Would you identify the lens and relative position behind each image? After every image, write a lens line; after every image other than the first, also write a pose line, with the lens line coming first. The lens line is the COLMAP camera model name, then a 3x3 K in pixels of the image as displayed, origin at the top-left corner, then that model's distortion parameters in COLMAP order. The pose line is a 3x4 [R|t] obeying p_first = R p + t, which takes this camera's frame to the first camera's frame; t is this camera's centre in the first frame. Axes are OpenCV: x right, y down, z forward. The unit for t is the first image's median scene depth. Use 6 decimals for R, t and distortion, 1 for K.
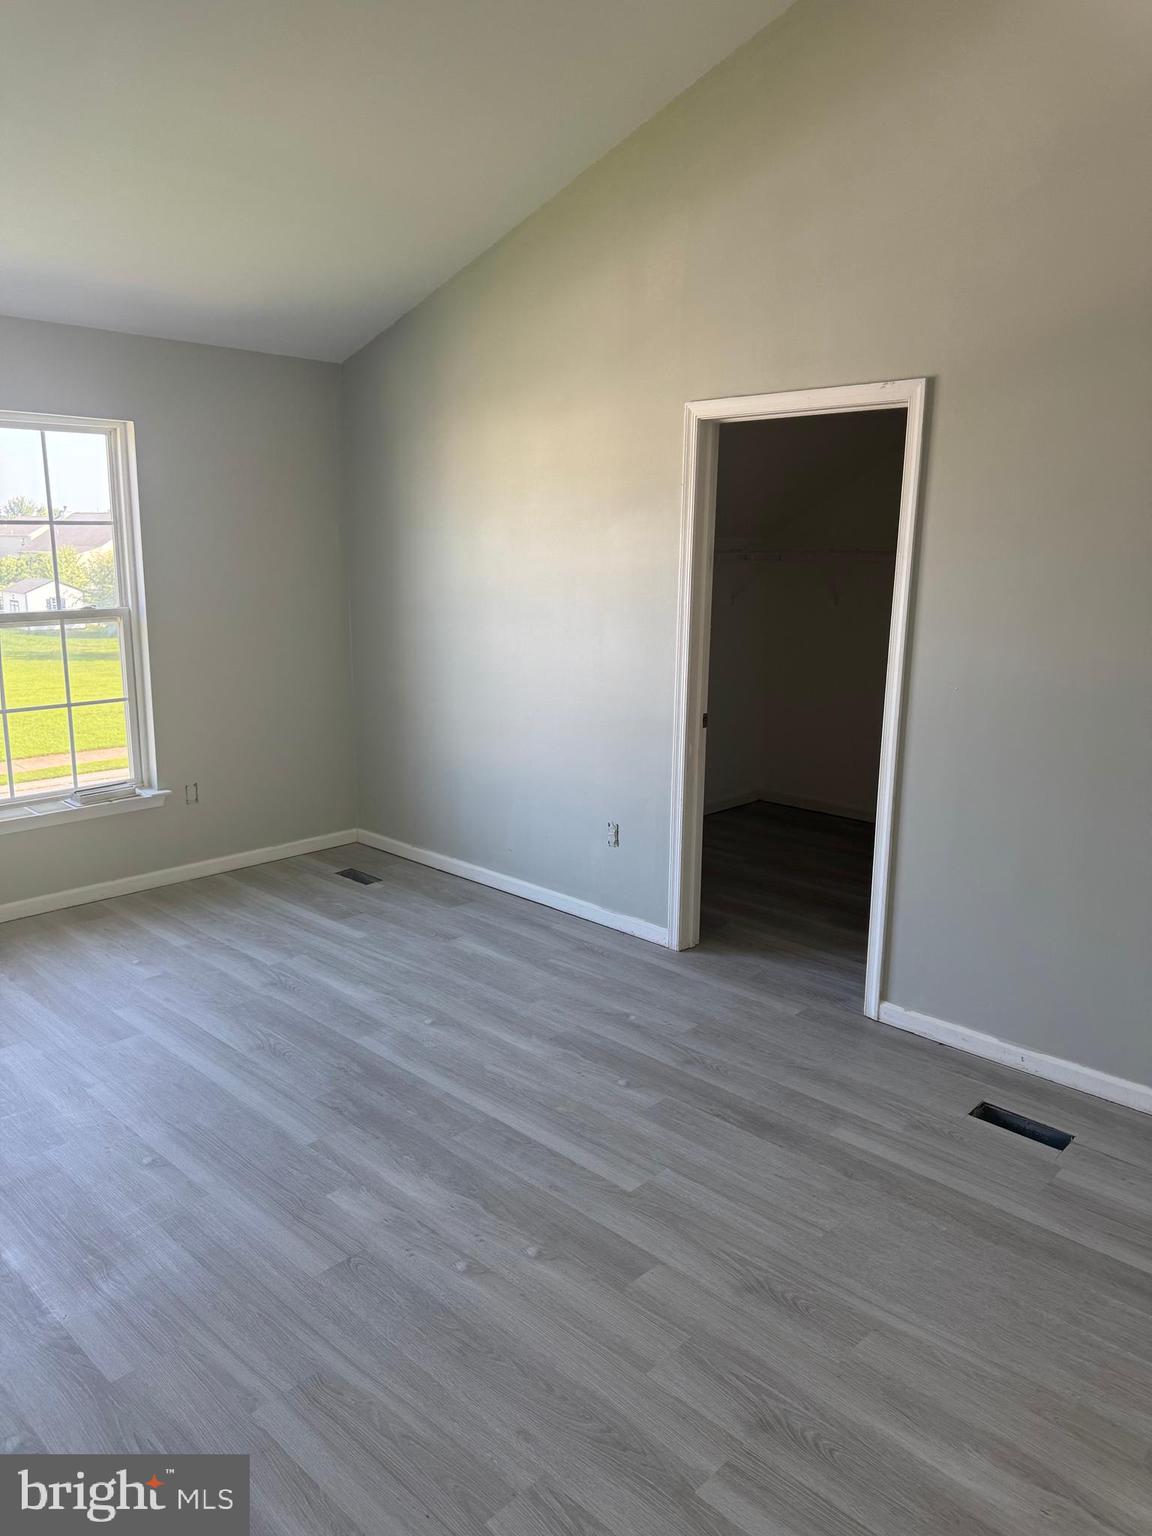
lens RADIAL K [[1115.3, 0, 581.1], [0, 1115.3, 738.2], [0, 0, 1]] dist [0.084655, -0.099793]
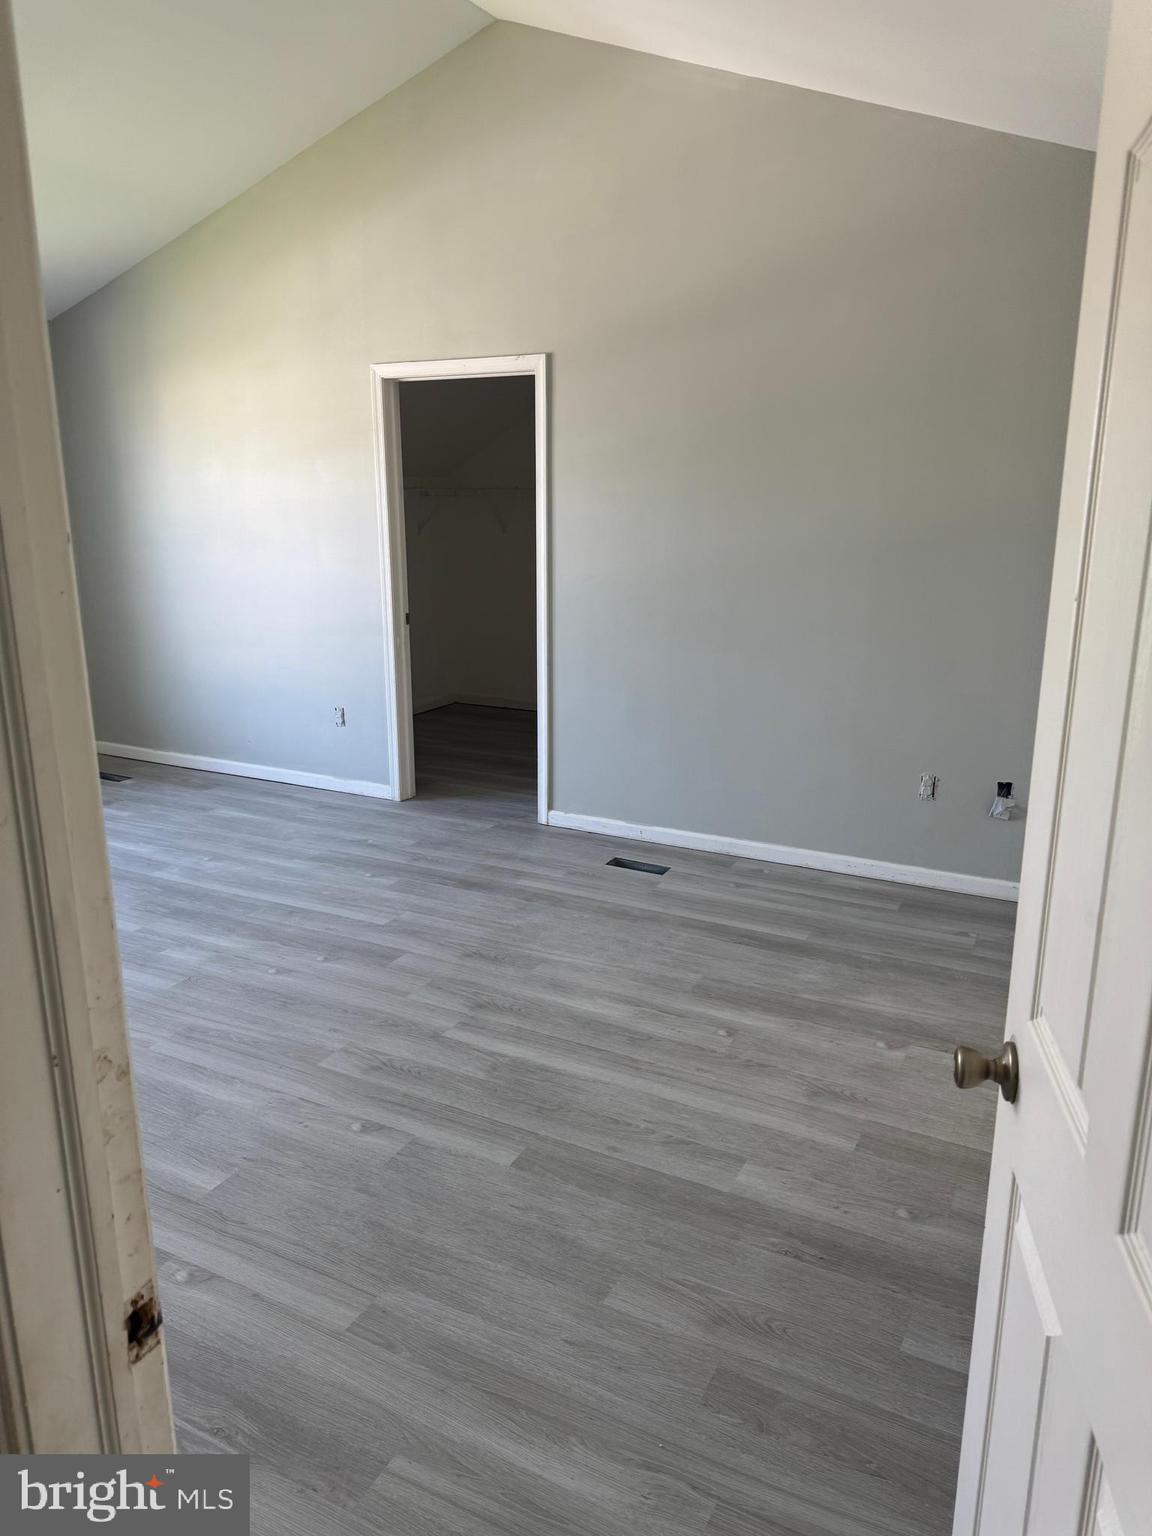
lens RADIAL K [[1115.3, 0, 598.7], [0, 1115.3, 764.9], [0, 0, 1]] dist [0.084655, -0.099793]
pose [[0.956601, -0.080232, 0.280139, -0.061607], [0.061753, 0.995330, 0.074193, 0.081401], [-0.284783, -0.053673, 0.957088, -0.357791]]
